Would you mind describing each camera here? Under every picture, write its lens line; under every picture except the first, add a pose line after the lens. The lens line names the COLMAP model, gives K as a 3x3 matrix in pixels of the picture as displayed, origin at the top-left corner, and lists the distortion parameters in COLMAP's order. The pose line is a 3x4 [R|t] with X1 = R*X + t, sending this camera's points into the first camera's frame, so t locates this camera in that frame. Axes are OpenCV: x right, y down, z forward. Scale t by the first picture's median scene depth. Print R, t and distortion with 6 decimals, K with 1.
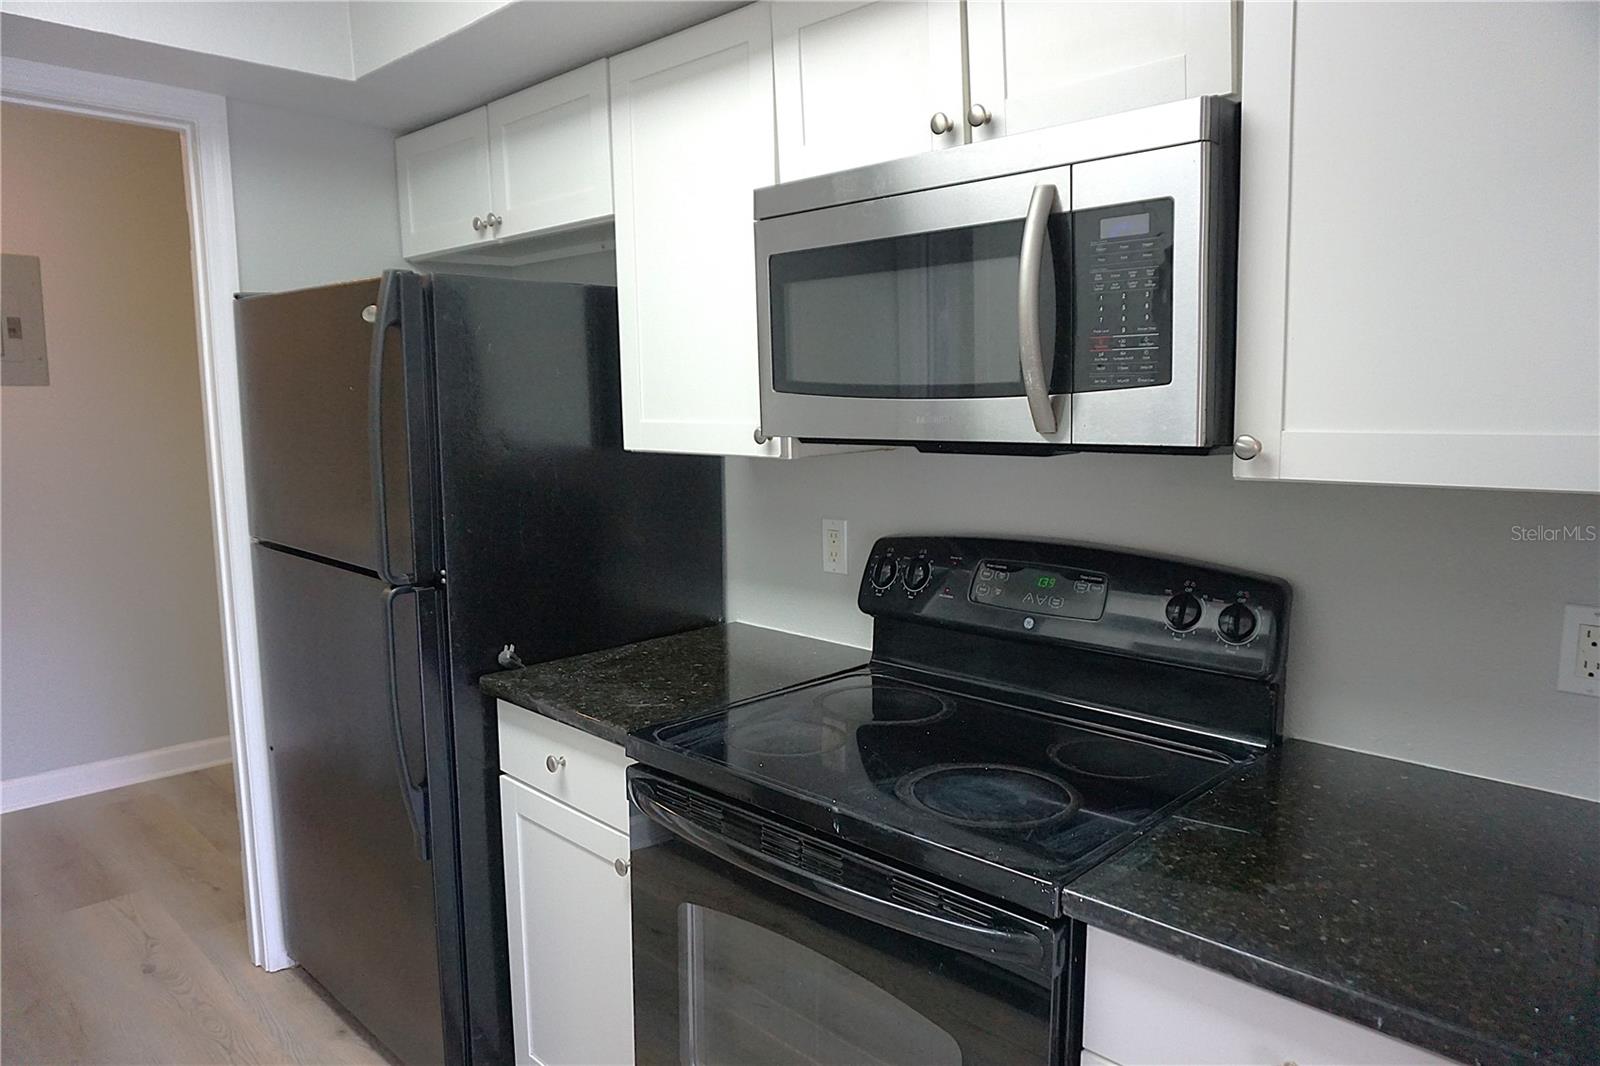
lens RADIAL K [[1069.8, 0, 794.5], [0, 1069.8, 532.7], [0, 0, 1]] dist [-0.041603, 0.033749]
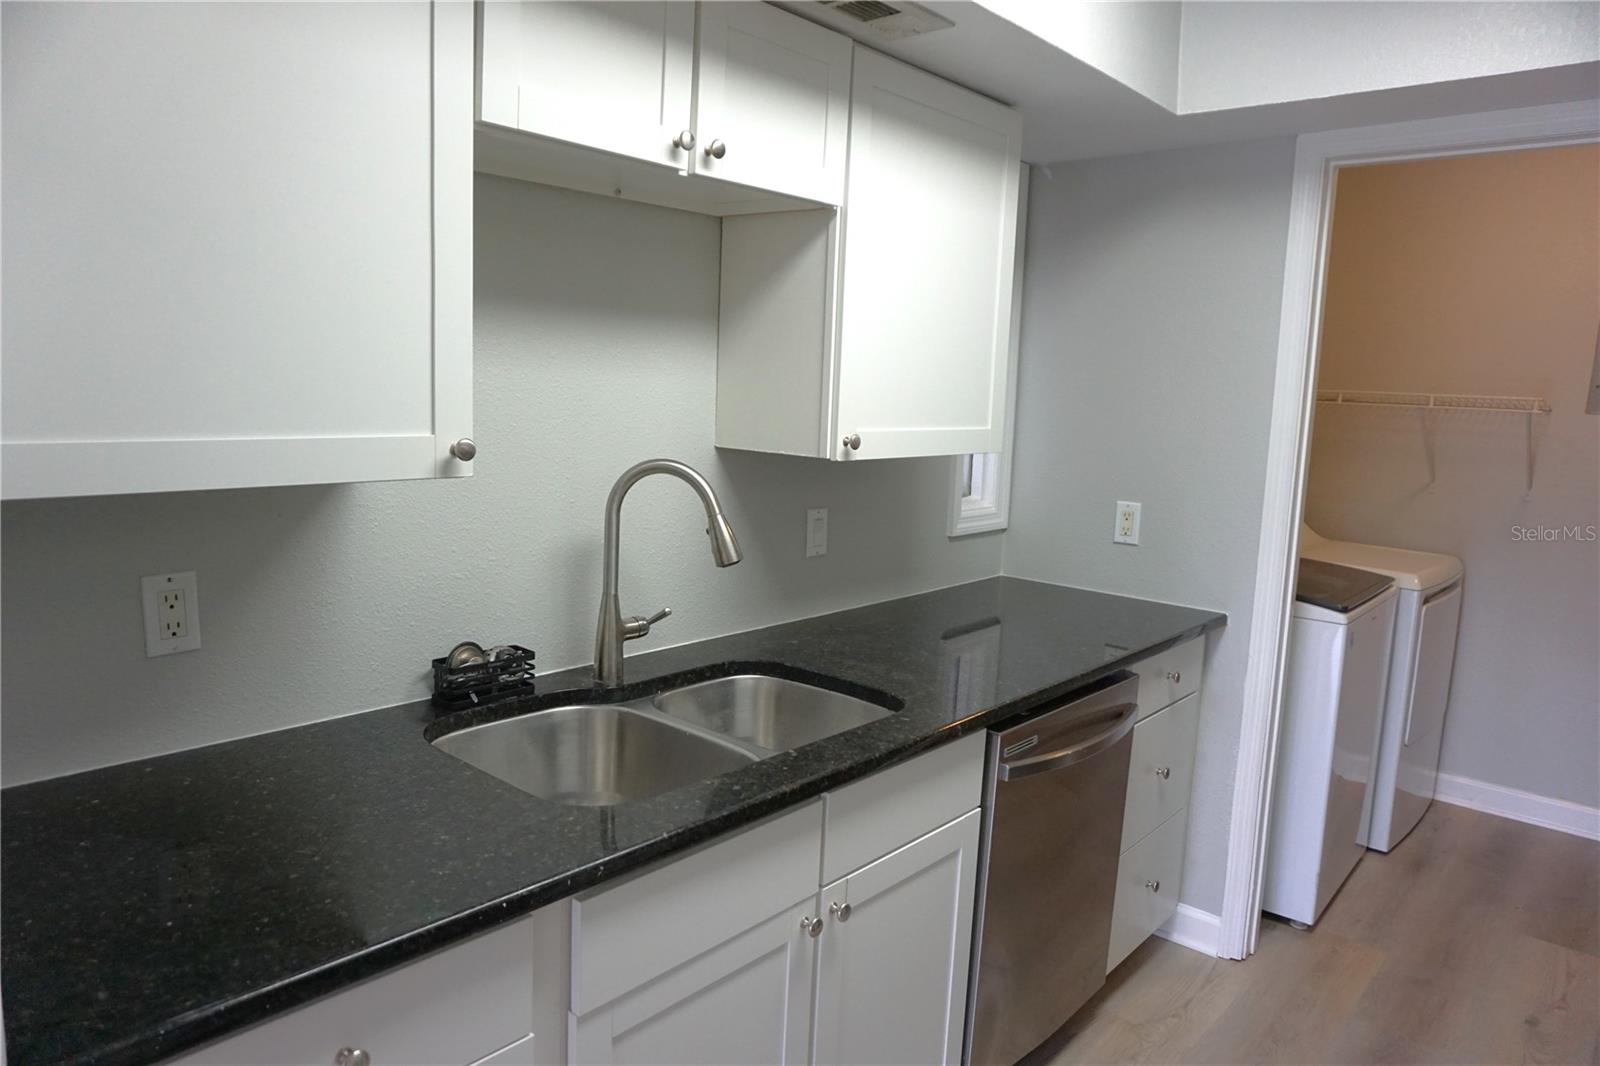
lens RADIAL K [[1069.8, 0, 794.5], [0, 1069.8, 532.7], [0, 0, 1]] dist [-0.041603, 0.033749]
pose [[0.067365, 0.149242, -0.986503, 0.257803], [-0.173112, 0.975501, 0.135757, -0.041851], [0.982596, 0.161630, 0.091550, 0.199228]]
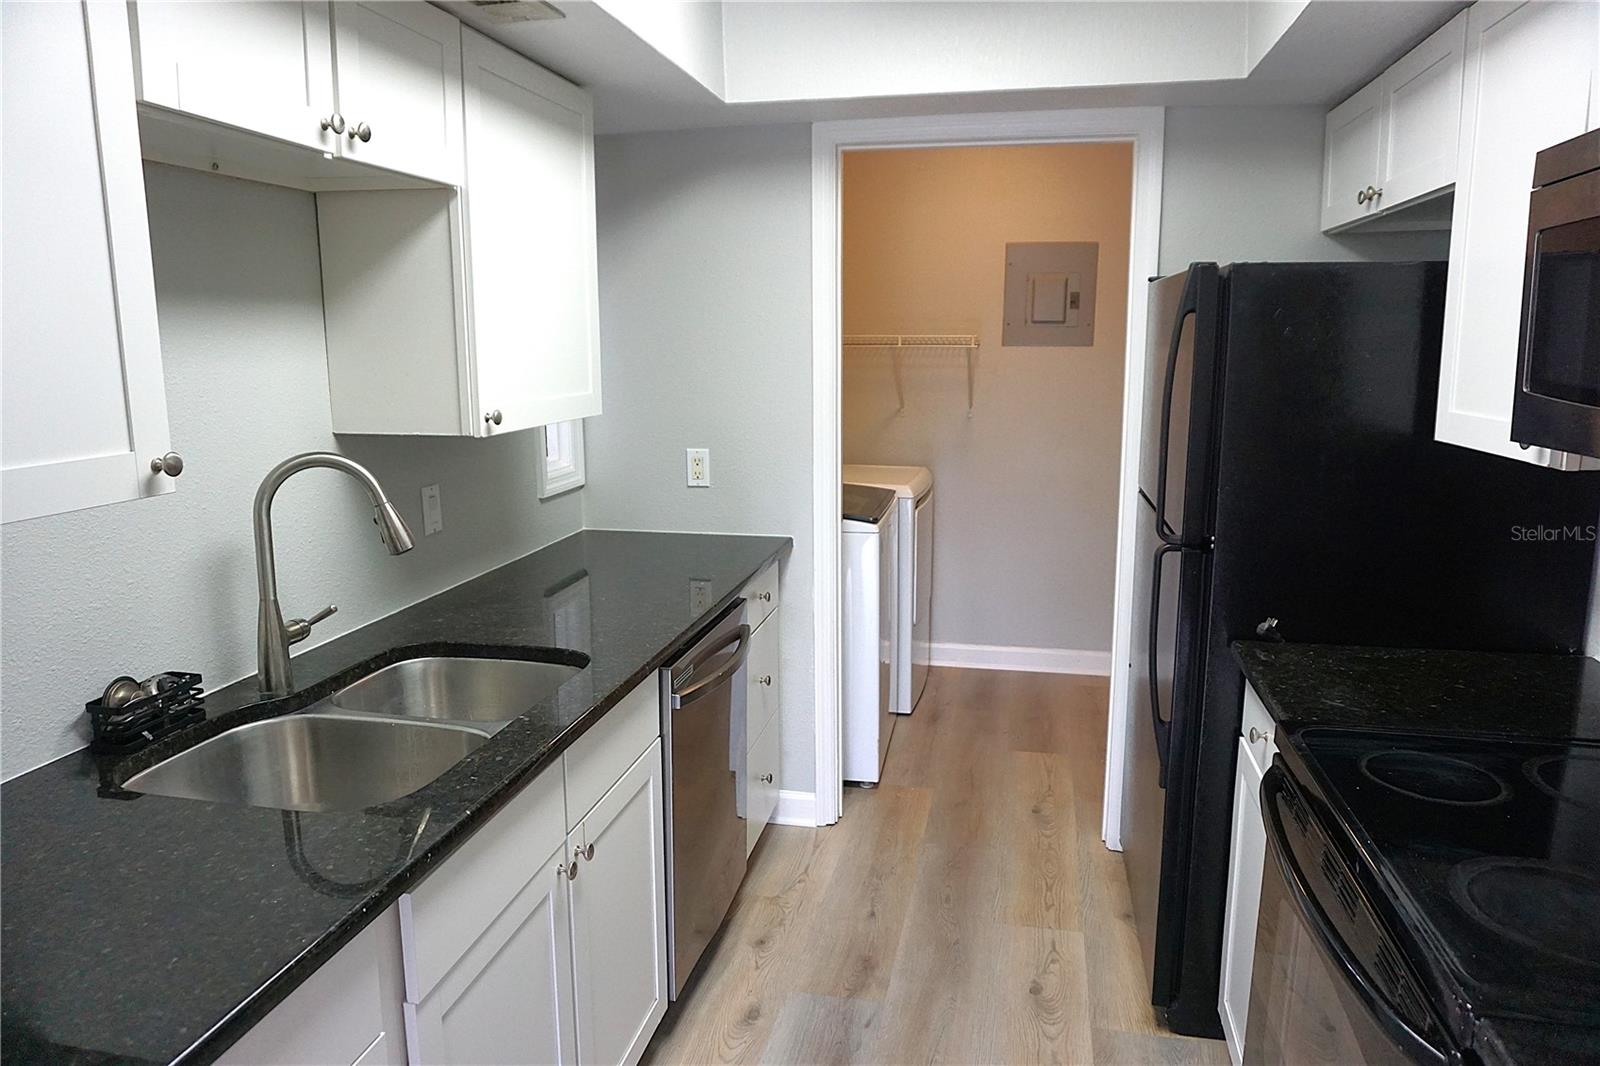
lens RADIAL K [[1069.8, 0, 794.5], [0, 1069.8, 532.7], [0, 0, 1]] dist [-0.041603, 0.033749]
pose [[0.540914, 0.153141, -0.827019, 0.280485], [-0.110120, 0.987715, 0.110873, -0.035386], [0.833838, 0.031098, 0.551132, 0.034372]]
